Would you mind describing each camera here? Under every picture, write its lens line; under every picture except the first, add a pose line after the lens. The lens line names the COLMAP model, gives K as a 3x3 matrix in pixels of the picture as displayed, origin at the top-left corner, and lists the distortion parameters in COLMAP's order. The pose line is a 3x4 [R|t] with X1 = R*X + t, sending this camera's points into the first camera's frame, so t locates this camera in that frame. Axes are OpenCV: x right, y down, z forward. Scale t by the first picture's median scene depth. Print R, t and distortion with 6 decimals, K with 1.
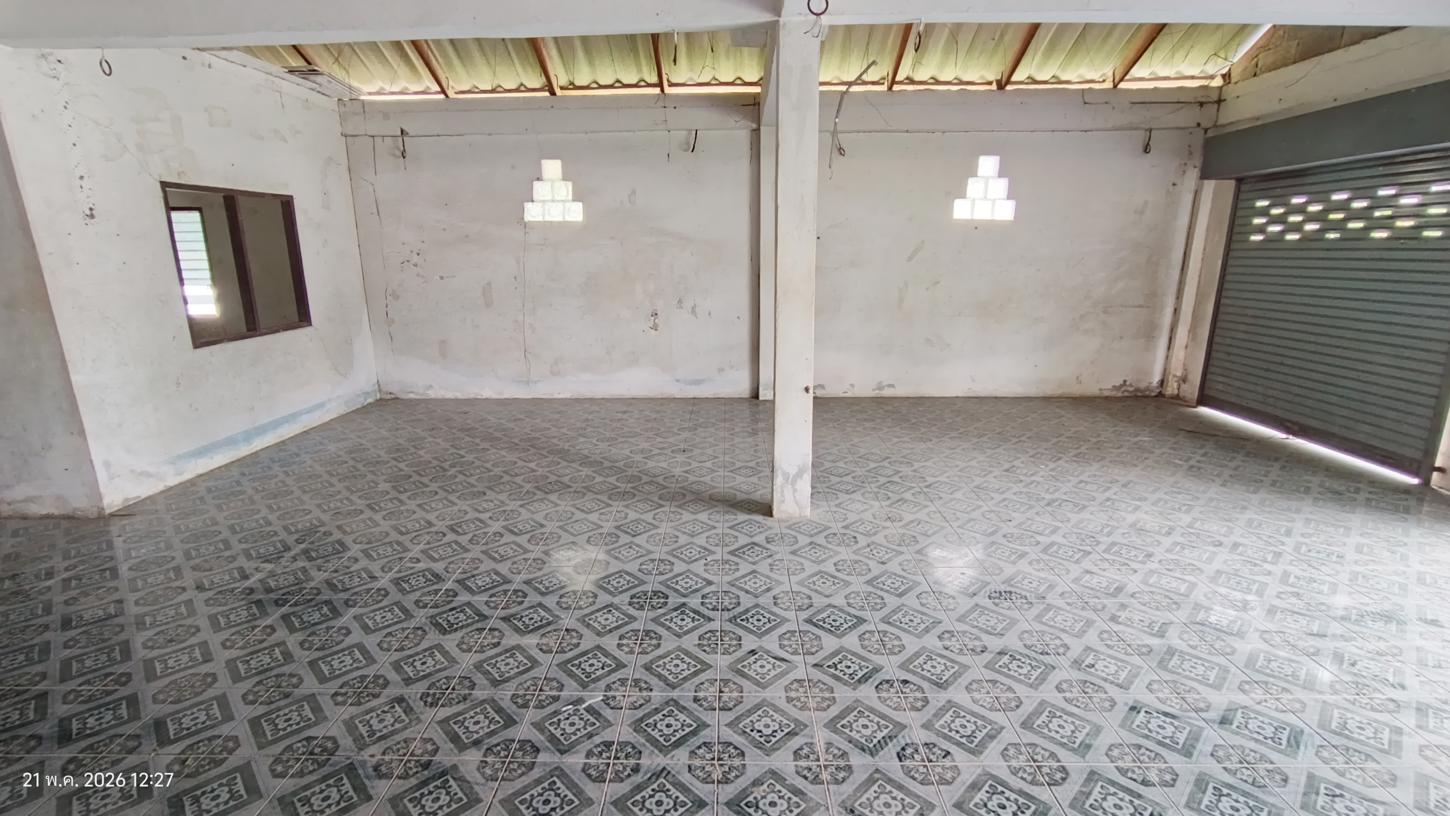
lens RADIAL K [[664.7, 0, 711.6], [0, 664.7, 405.2], [0, 0, 1]] dist [-0.018186, 0.006892]
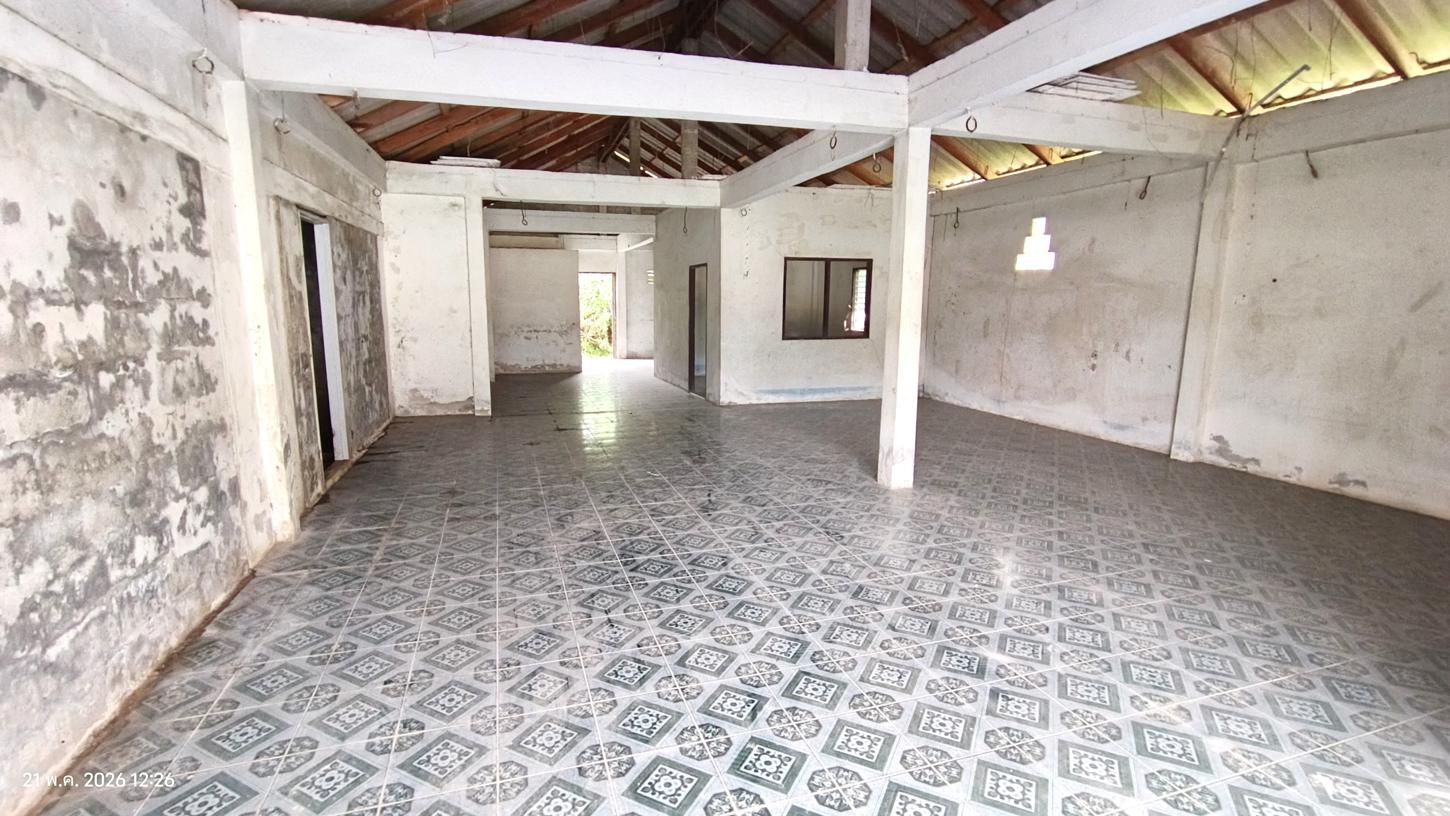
lens RADIAL K [[664.7, 0, 725.7], [0, 664.7, 410.3], [0, 0, 1]] dist [-0.018186, 0.006892]
pose [[0.340230, 0.165185, -0.925720, 0.716730], [-0.224444, 0.970262, 0.090643, -0.017206], [0.913164, 0.176933, 0.367188, 0.108215]]
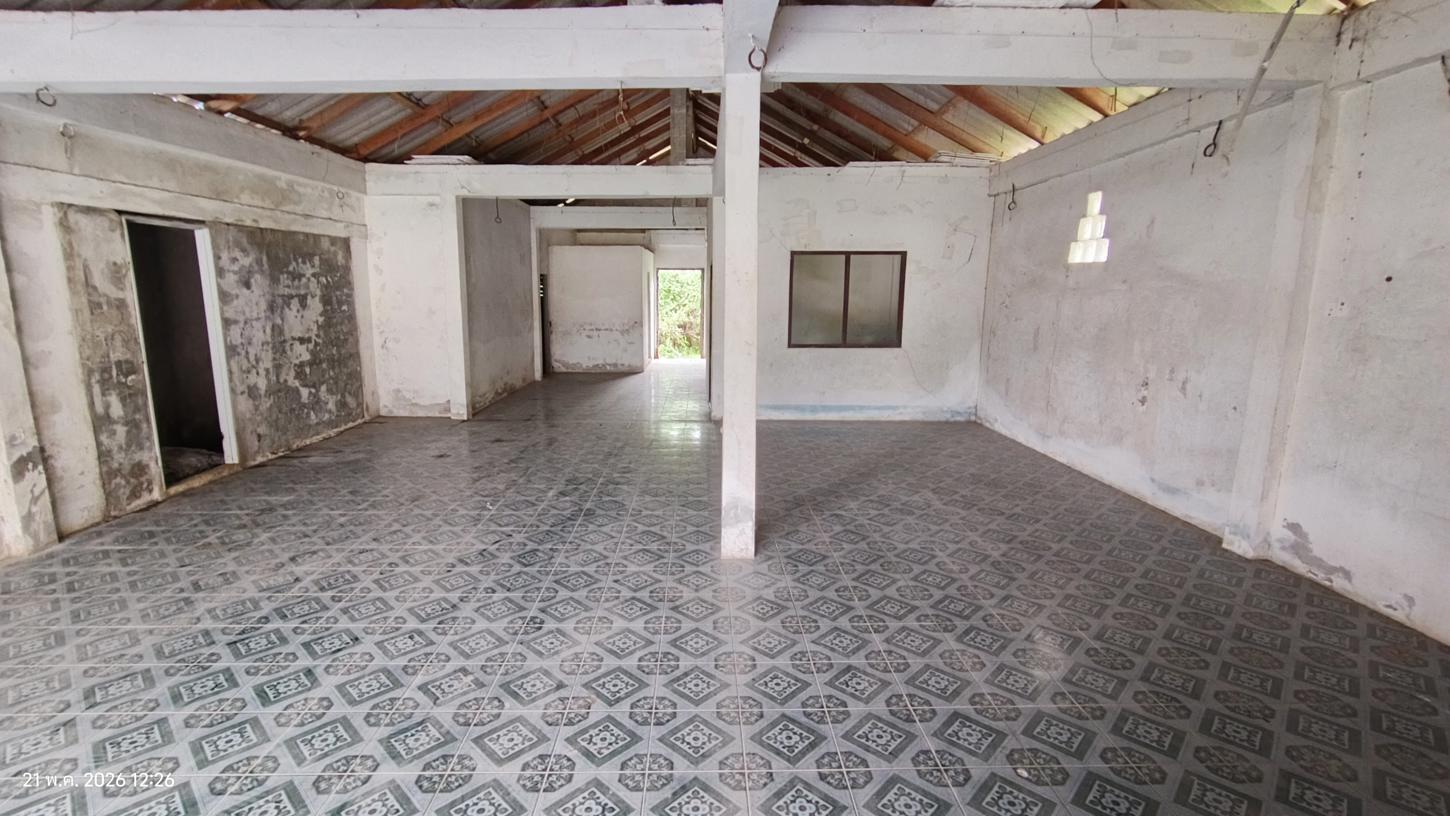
lens RADIAL K [[664.7, 0, 724.8], [0, 664.7, 412.7], [0, 0, 1]] dist [-0.018186, 0.006892]
pose [[0.053170, 0.187796, -0.980768, 0.635419], [-0.235305, 0.956857, 0.170461, -0.125163], [0.970466, 0.221716, 0.095065, 0.500479]]
